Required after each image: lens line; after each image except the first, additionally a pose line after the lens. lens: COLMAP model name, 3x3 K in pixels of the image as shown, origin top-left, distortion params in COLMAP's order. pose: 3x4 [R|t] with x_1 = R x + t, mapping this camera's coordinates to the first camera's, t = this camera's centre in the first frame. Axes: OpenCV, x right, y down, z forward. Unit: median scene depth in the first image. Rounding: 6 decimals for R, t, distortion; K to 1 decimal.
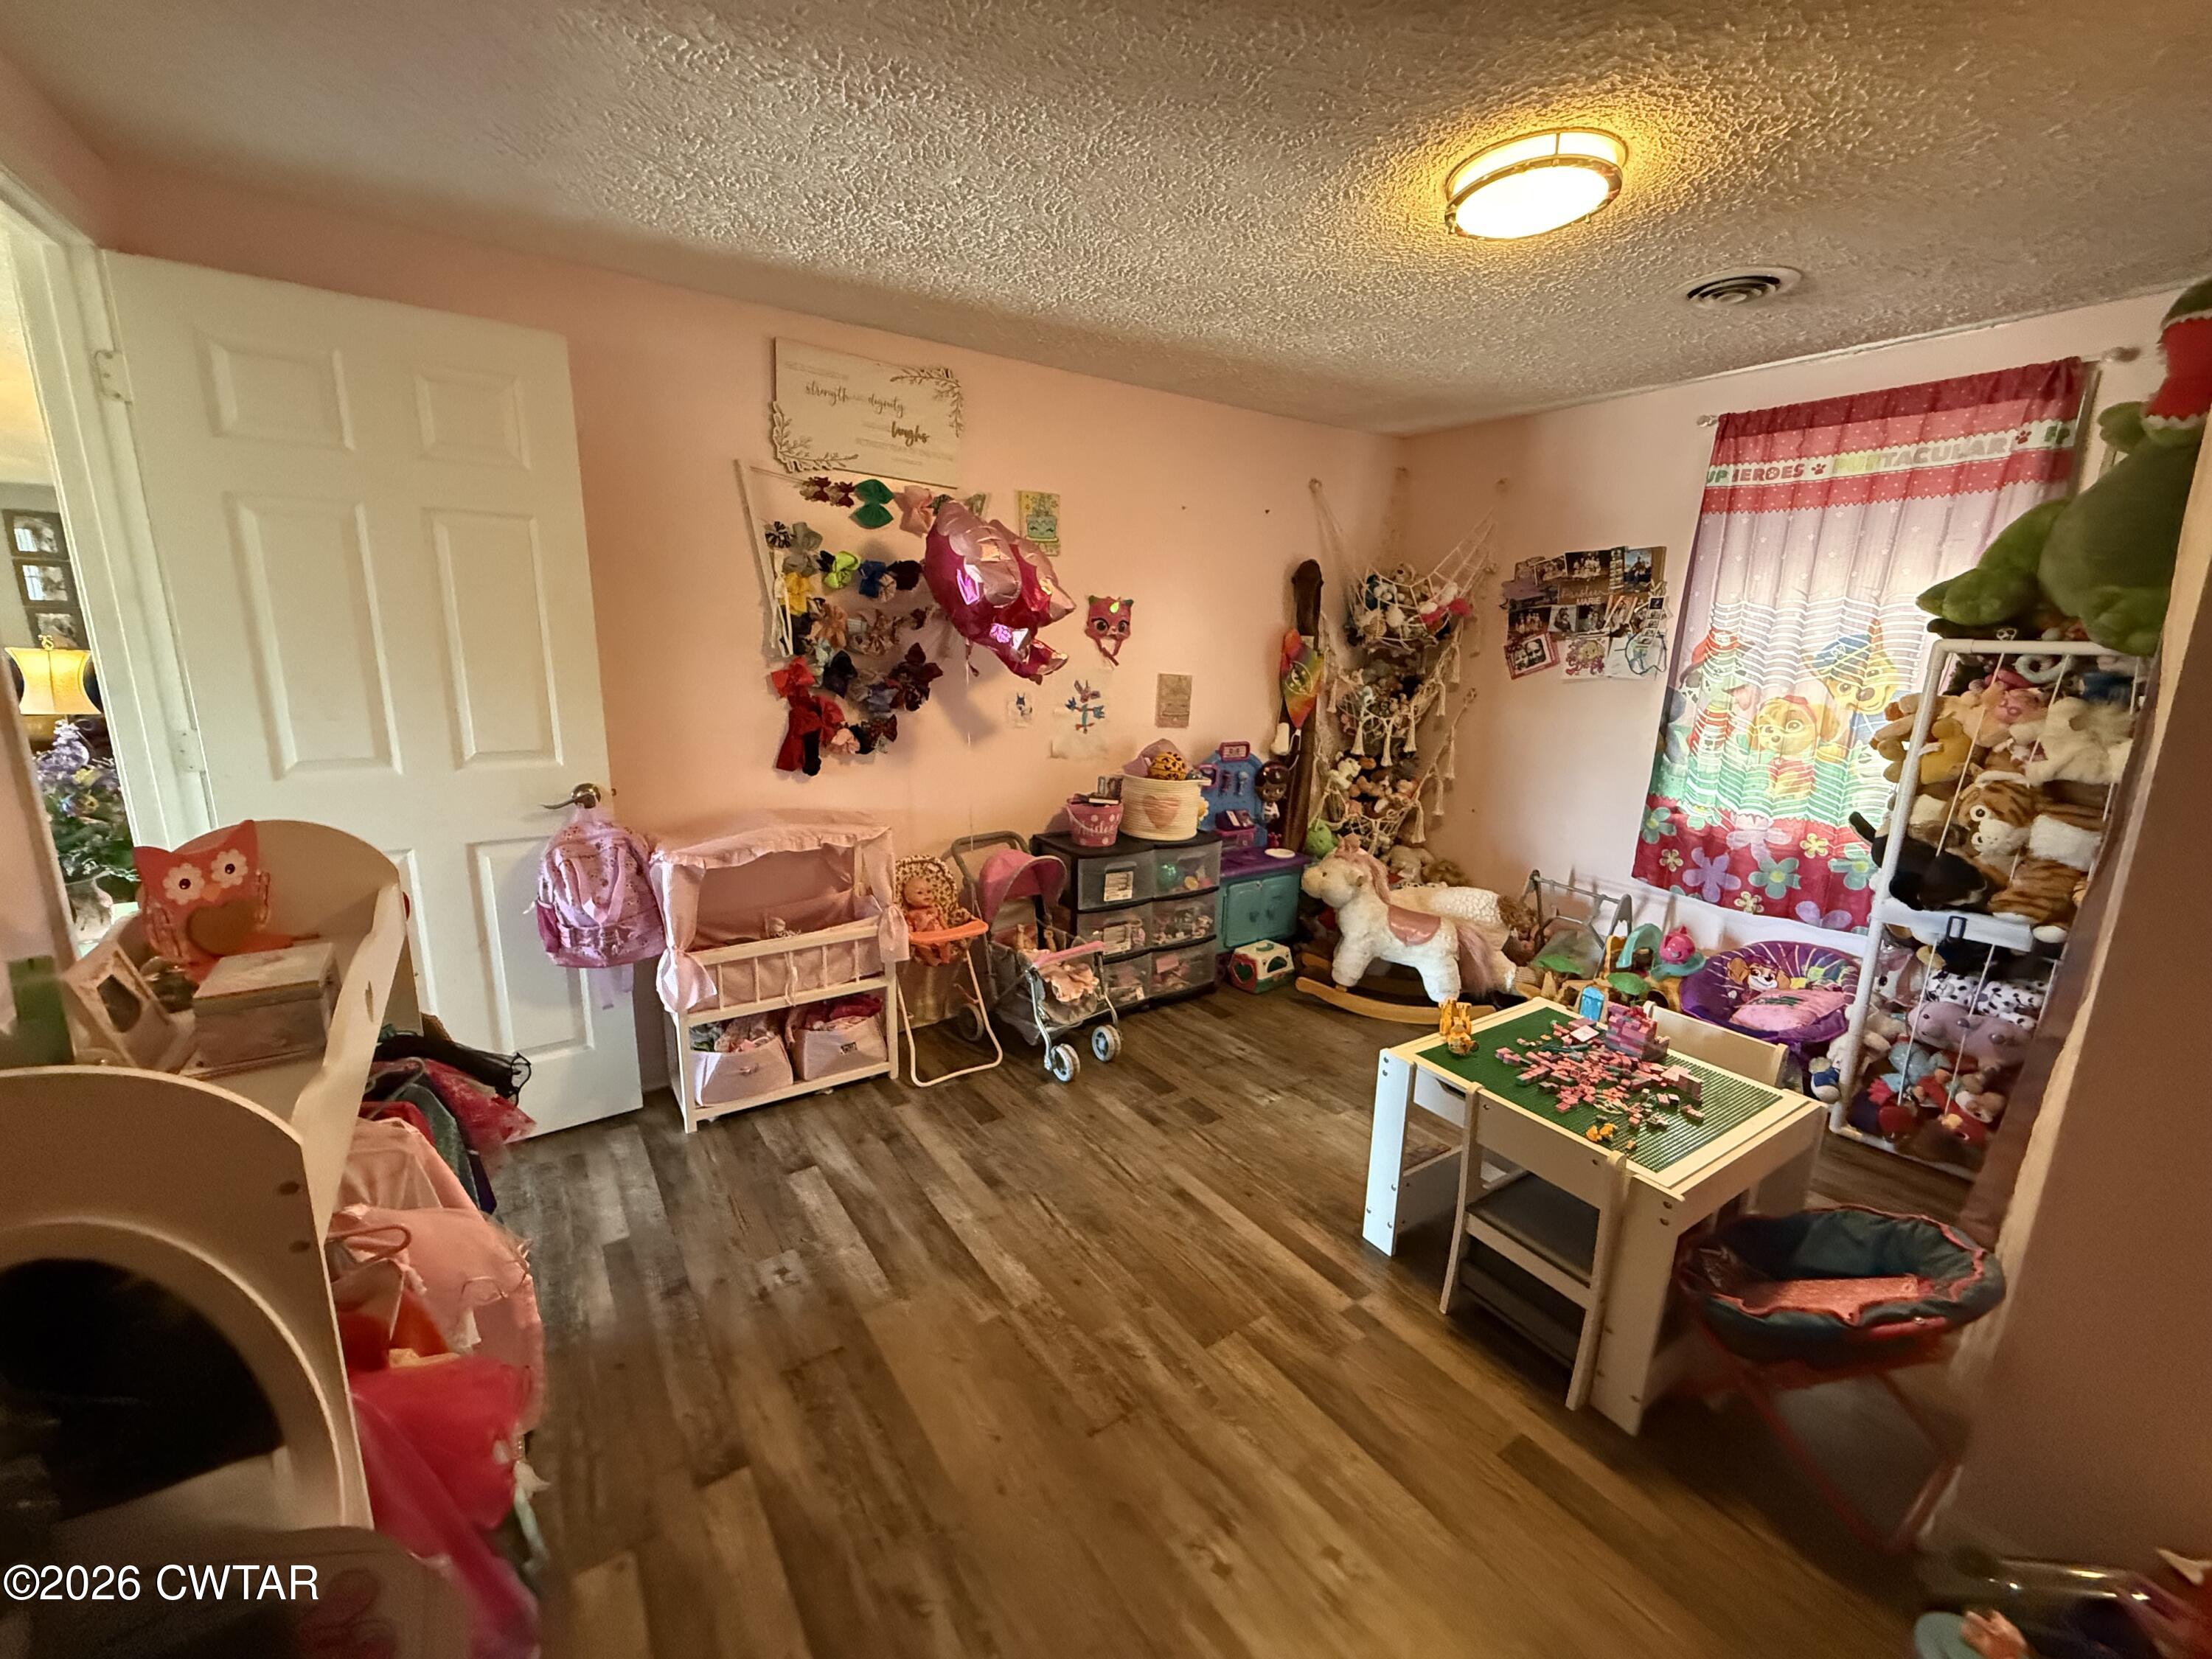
lens RADIAL K [[879.6, 0, 1103.1], [0, 879.6, 826.3], [0, 0, 1]] dist [0.000091, -0.000028]
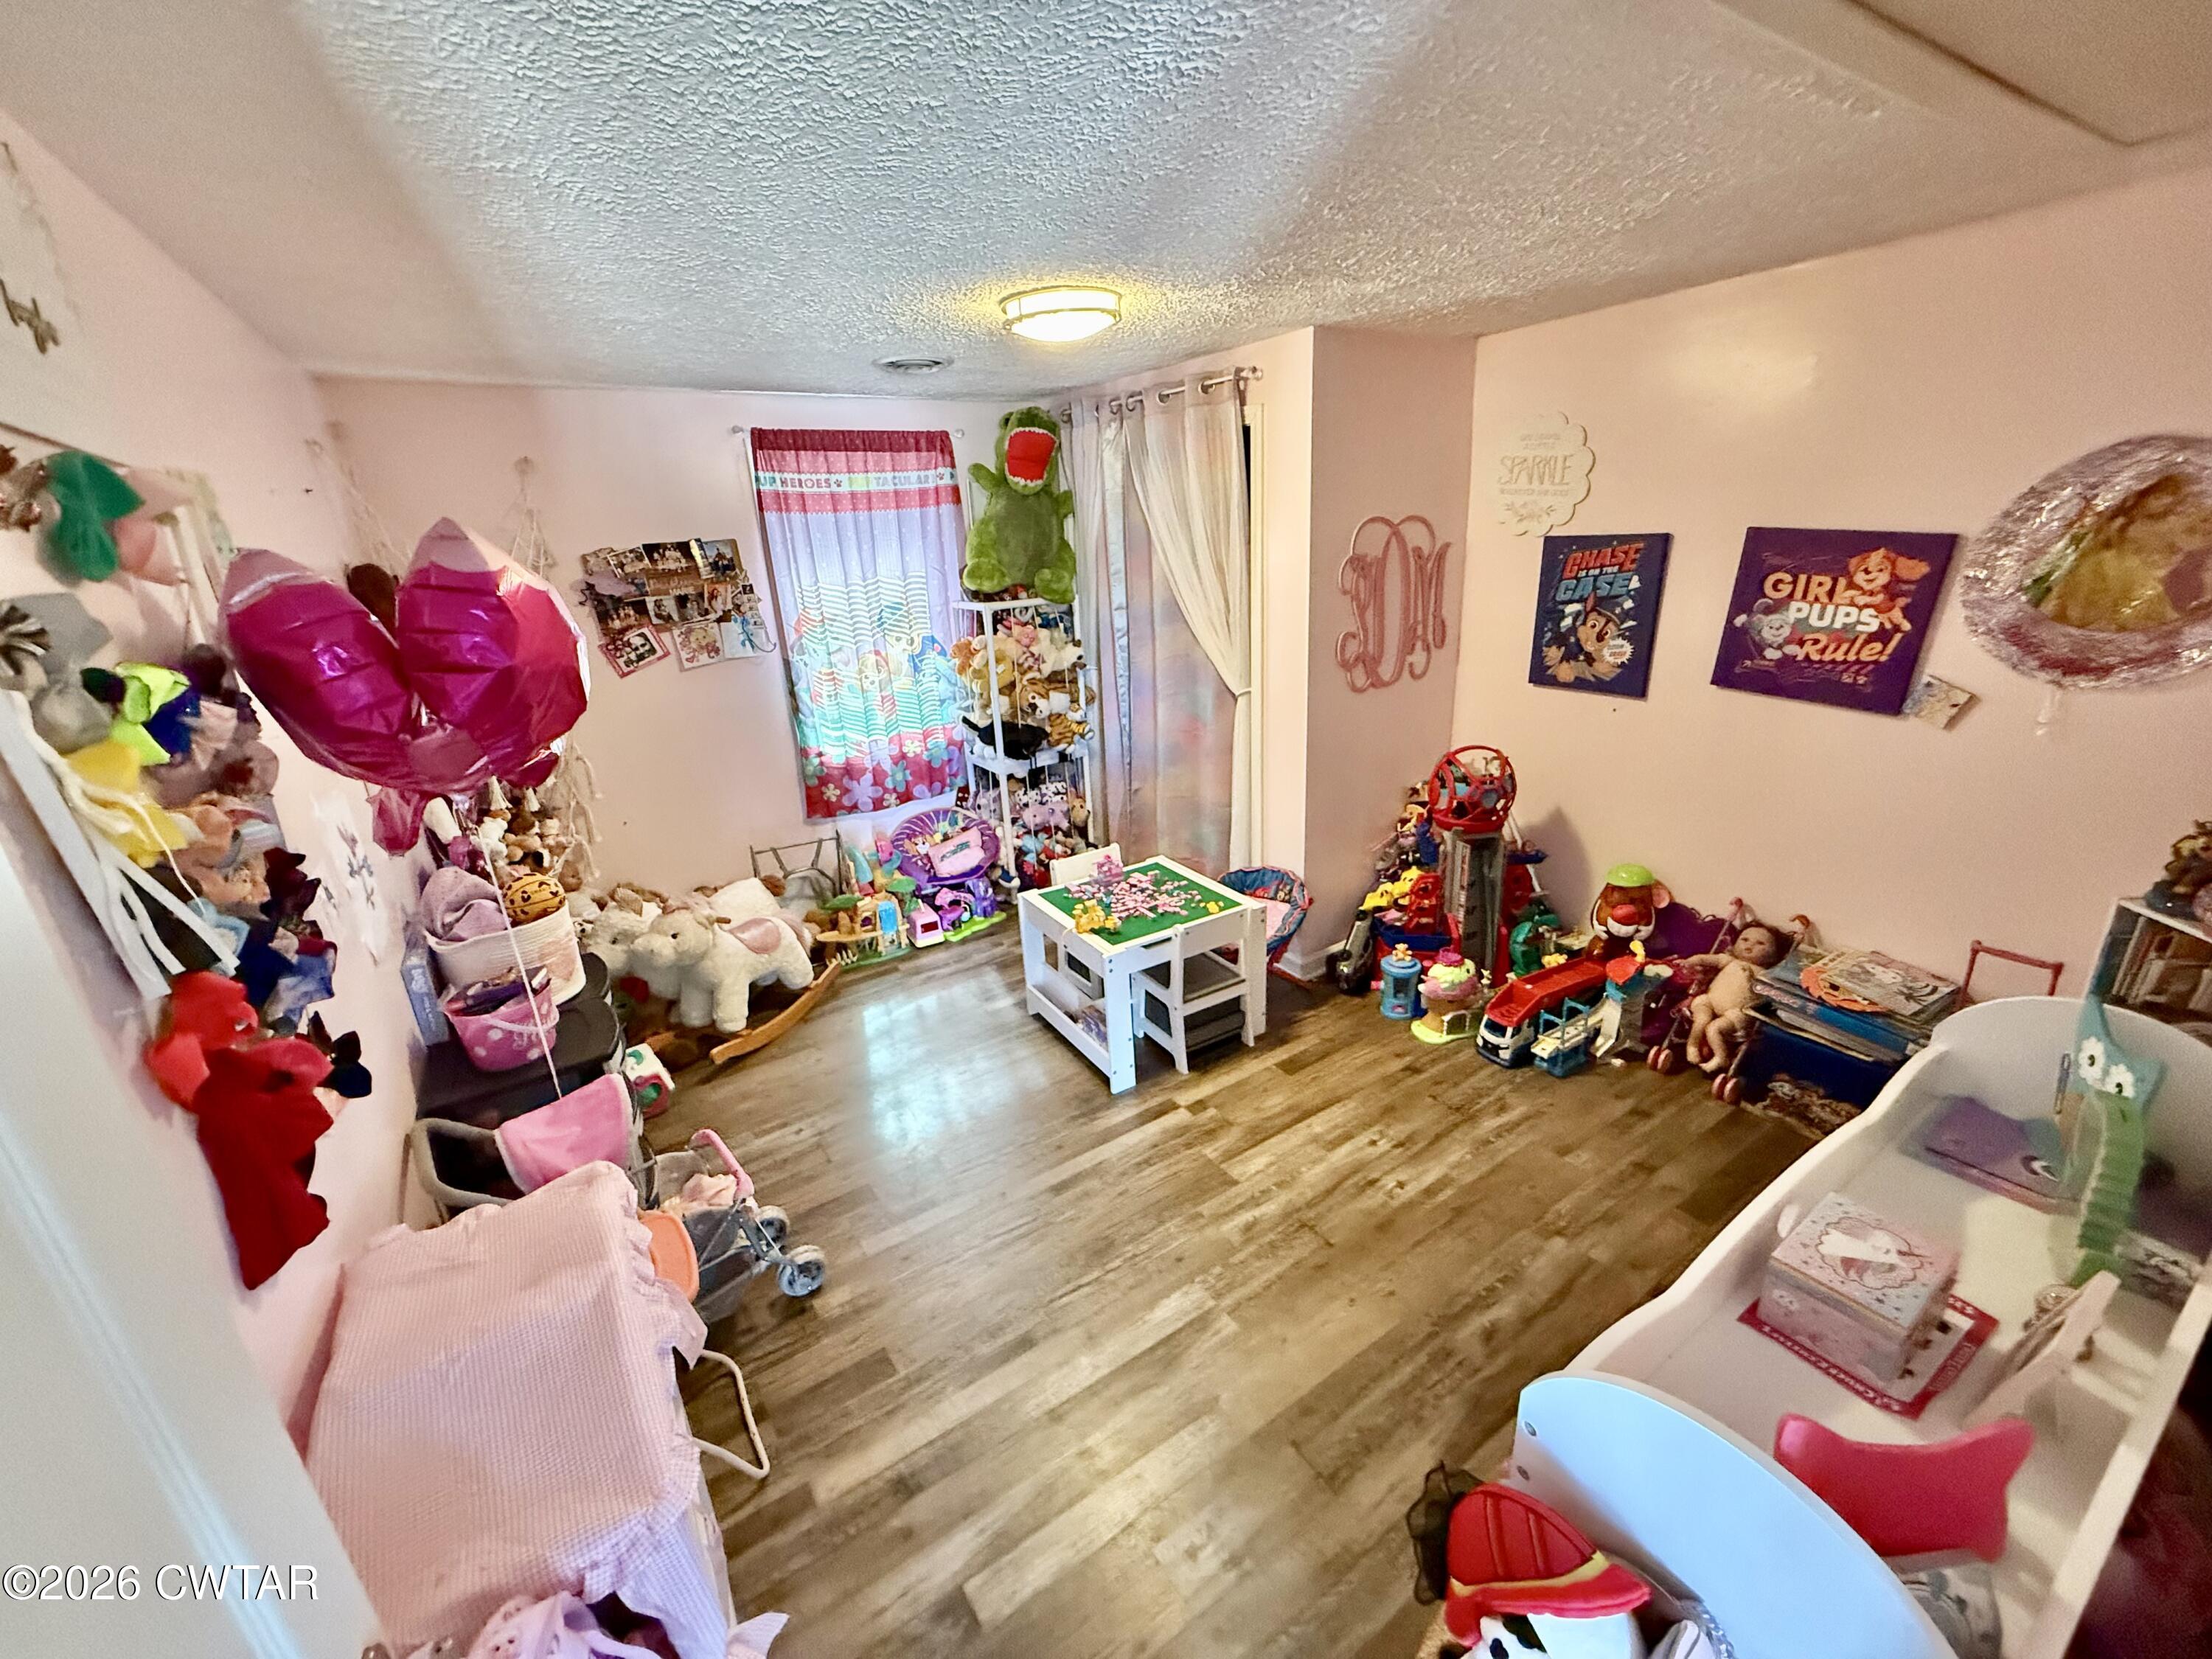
lens RADIAL K [[879.6, 0, 1103.1], [0, 879.6, 826.3], [0, 0, 1]] dist [0.000091, -0.000028]
pose [[0.027121, -0.339512, 0.940211, -0.539102], [0.265686, 0.909176, 0.320641, -0.219063], [-0.963678, 0.241105, 0.114861, 0.503765]]
